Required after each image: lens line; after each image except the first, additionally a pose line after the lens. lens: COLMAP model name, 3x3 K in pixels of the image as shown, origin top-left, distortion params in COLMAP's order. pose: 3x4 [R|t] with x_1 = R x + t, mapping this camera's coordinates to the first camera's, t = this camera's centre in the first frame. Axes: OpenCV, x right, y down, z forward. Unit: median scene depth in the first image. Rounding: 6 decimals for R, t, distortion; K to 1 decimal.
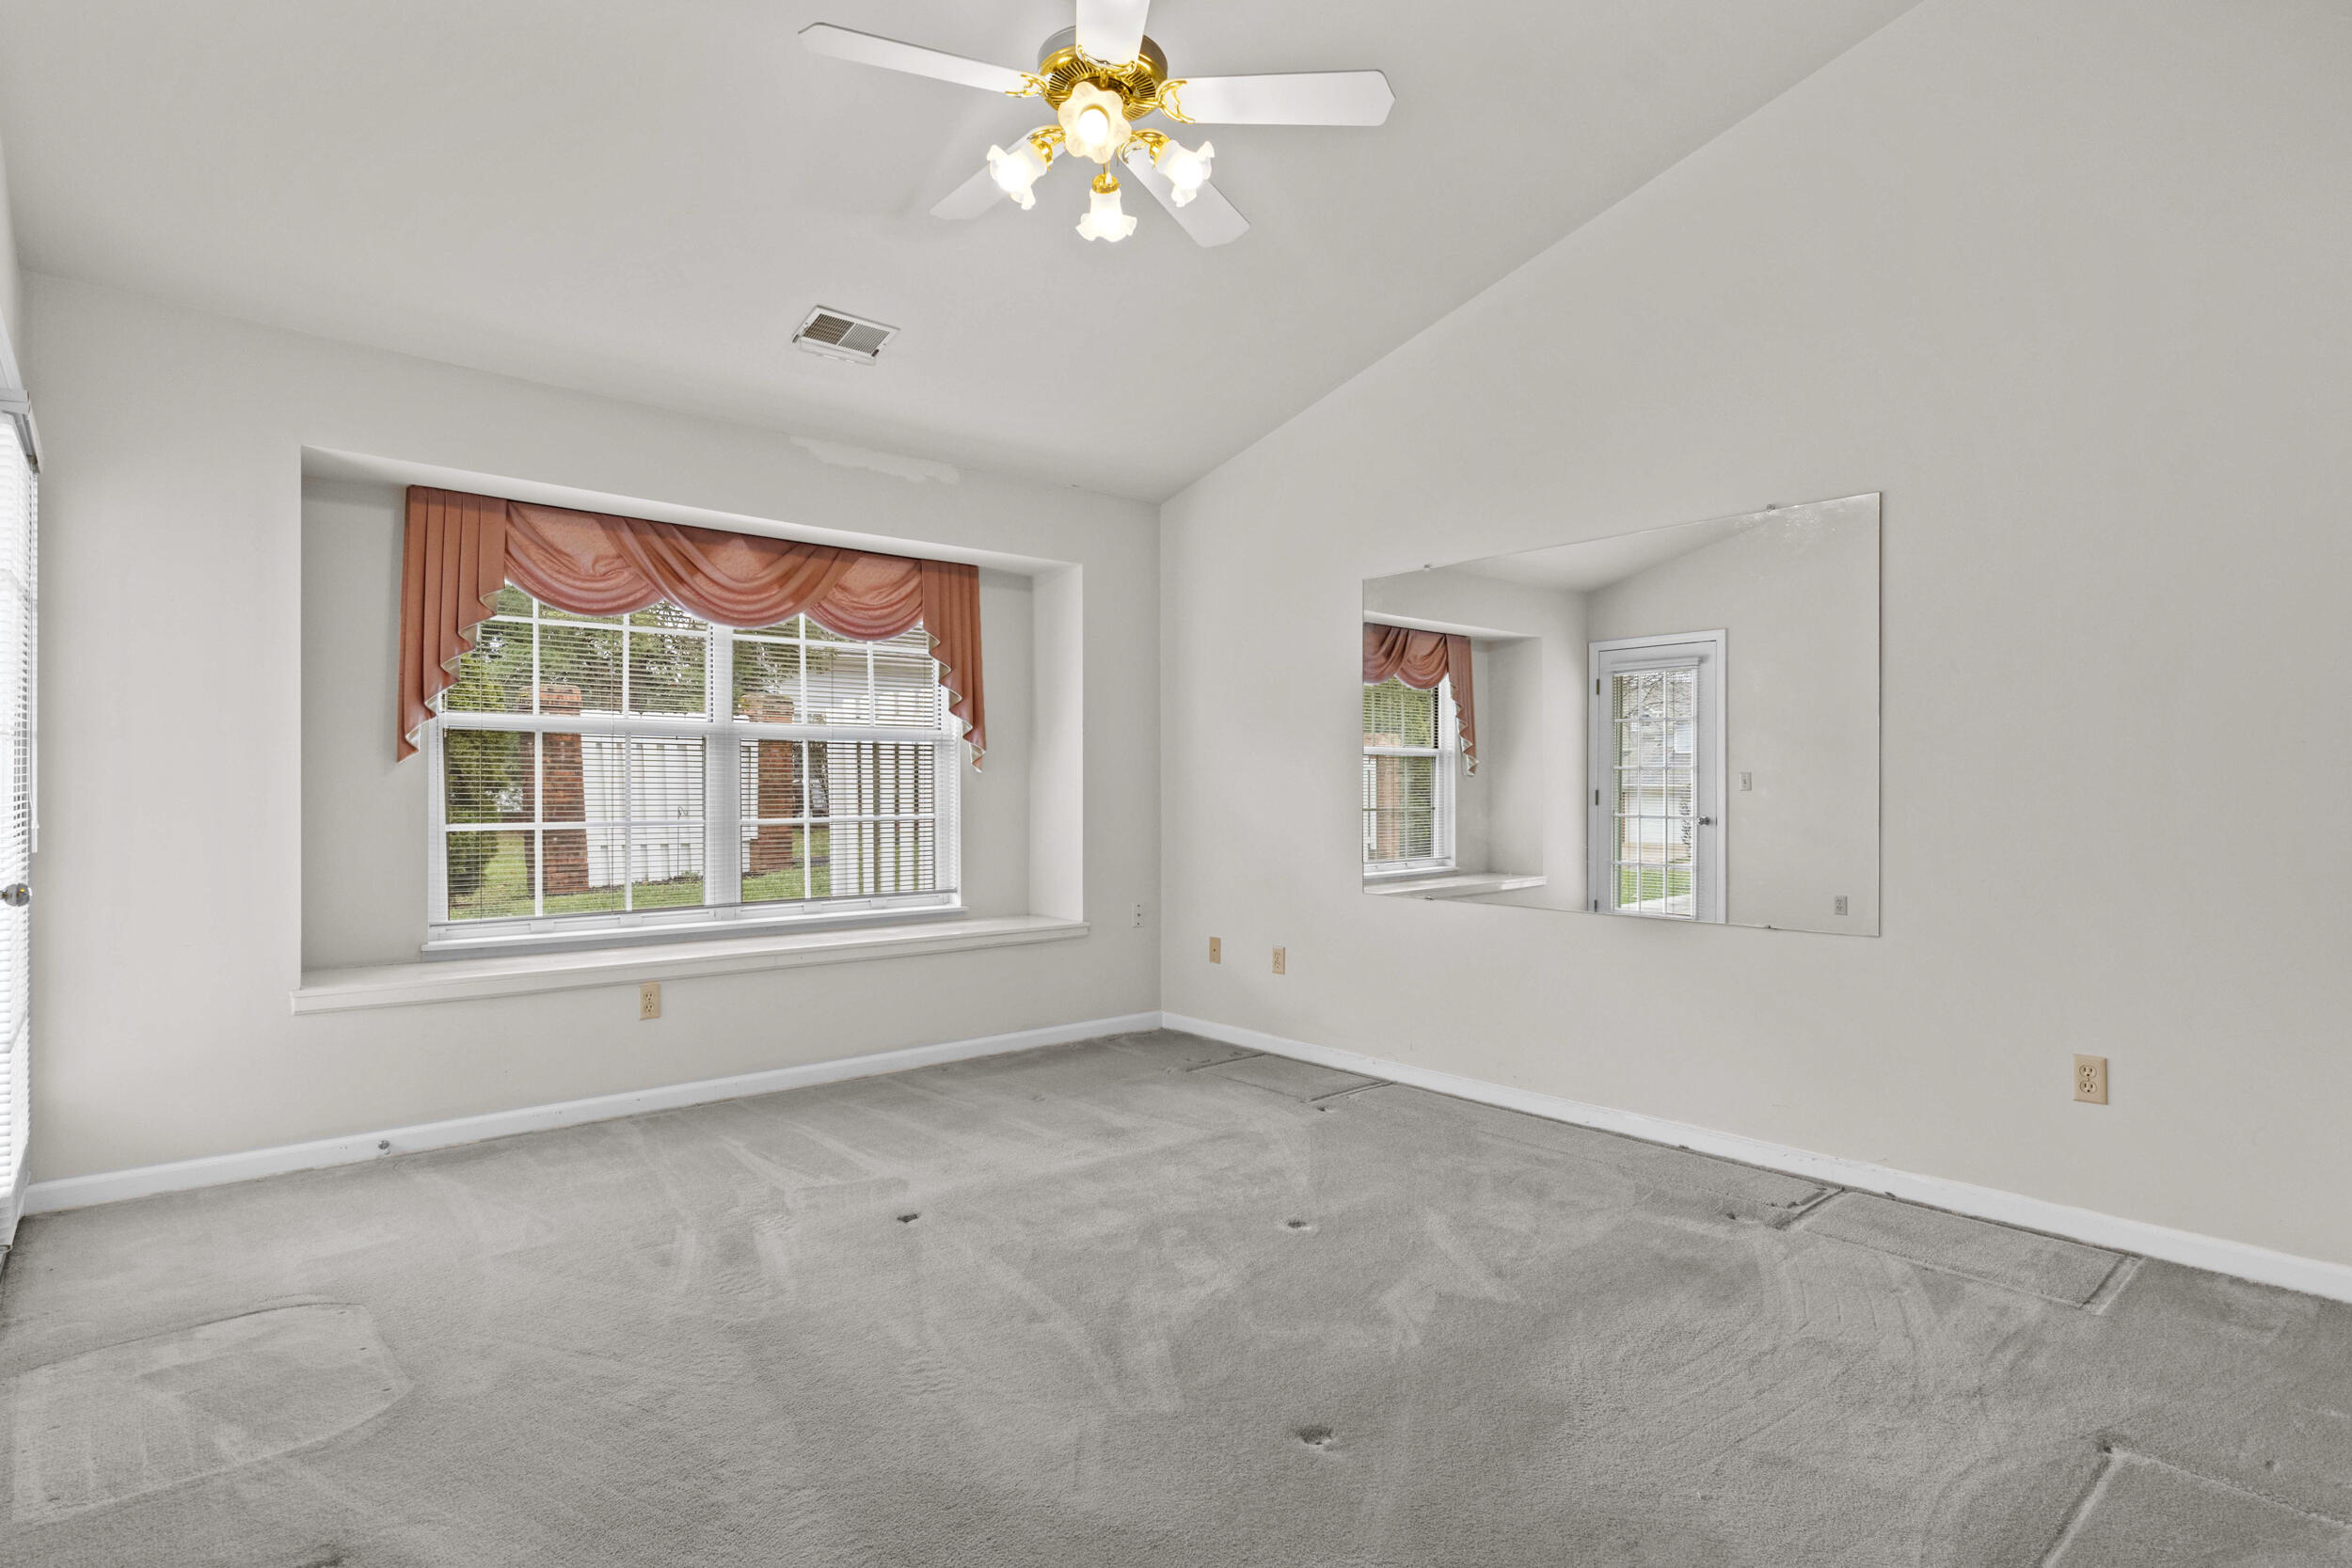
lens RADIAL K [[1195.7, 0, 1185.1], [0, 1195.7, 789.0], [0, 0, 1]] dist [-0.006235, -0.001143]
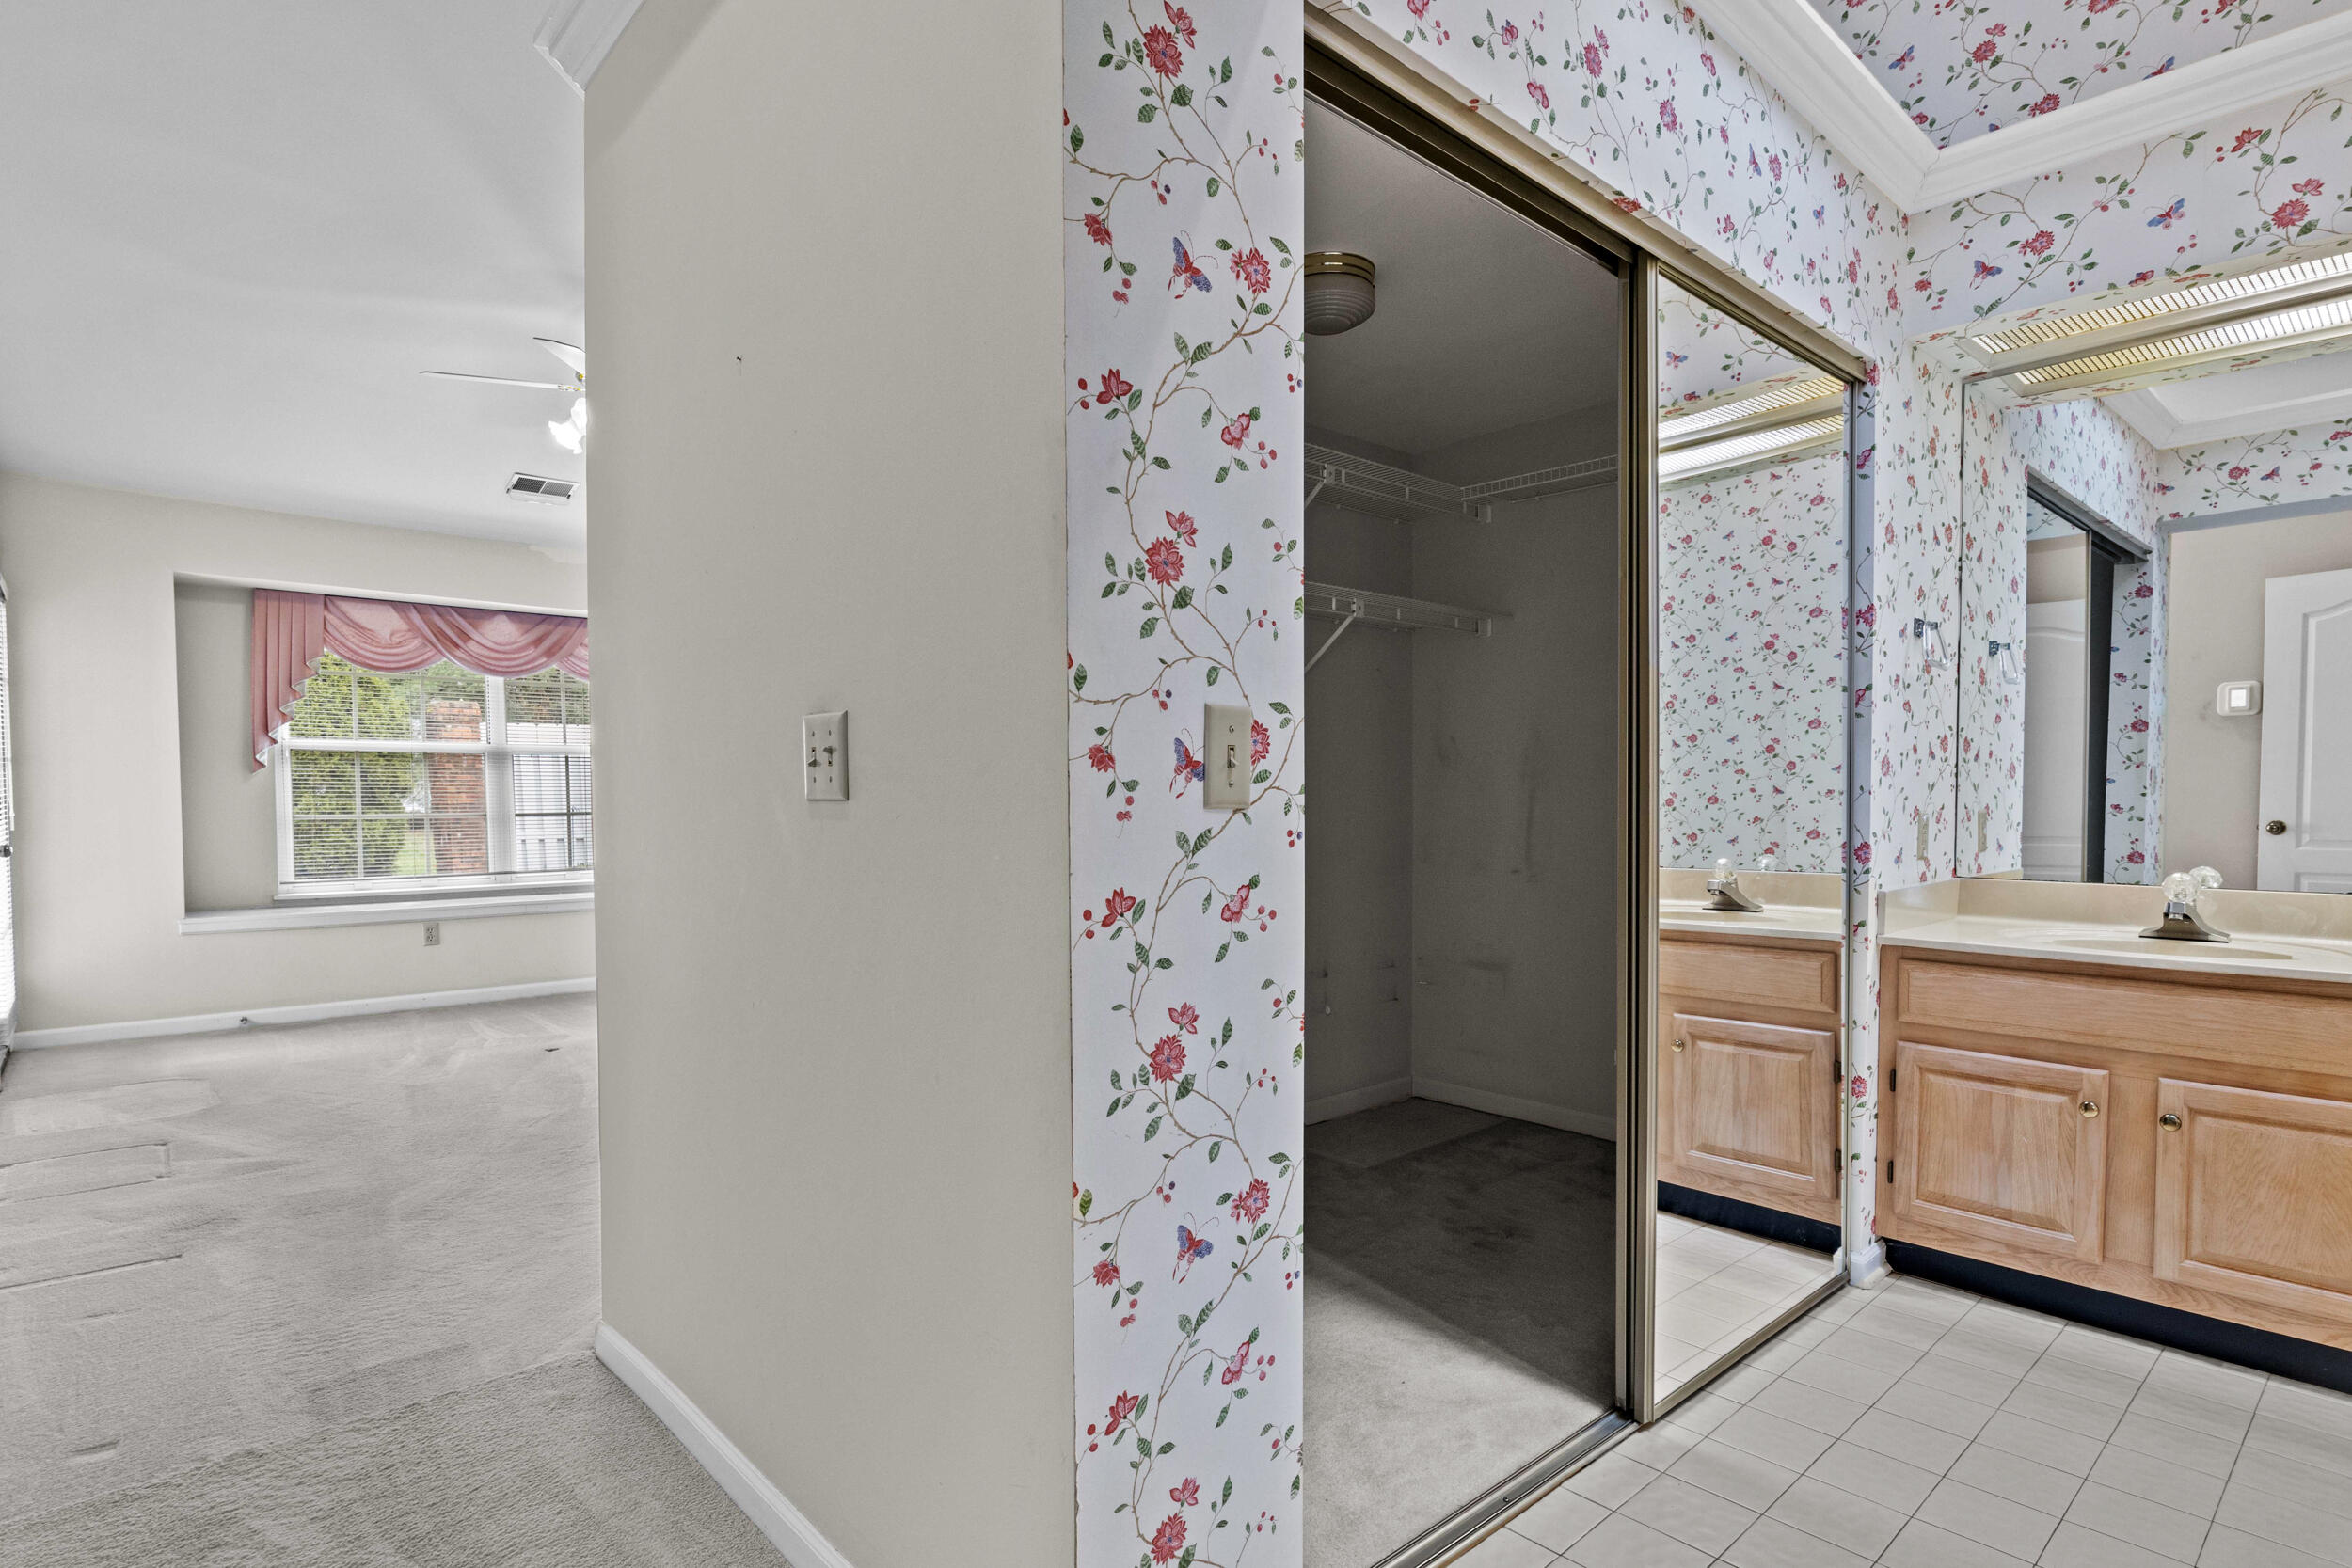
lens RADIAL K [[1195.7, 0, 1180.6], [0, 1195.7, 836.3], [0, 0, 1]] dist [-0.006235, -0.001143]
pose [[0.999913, -0.004074, 0.012569, 0.473901], [0.003559, 0.999163, 0.040761, -0.000906], [-0.012725, -0.040713, 0.999090, -0.499942]]
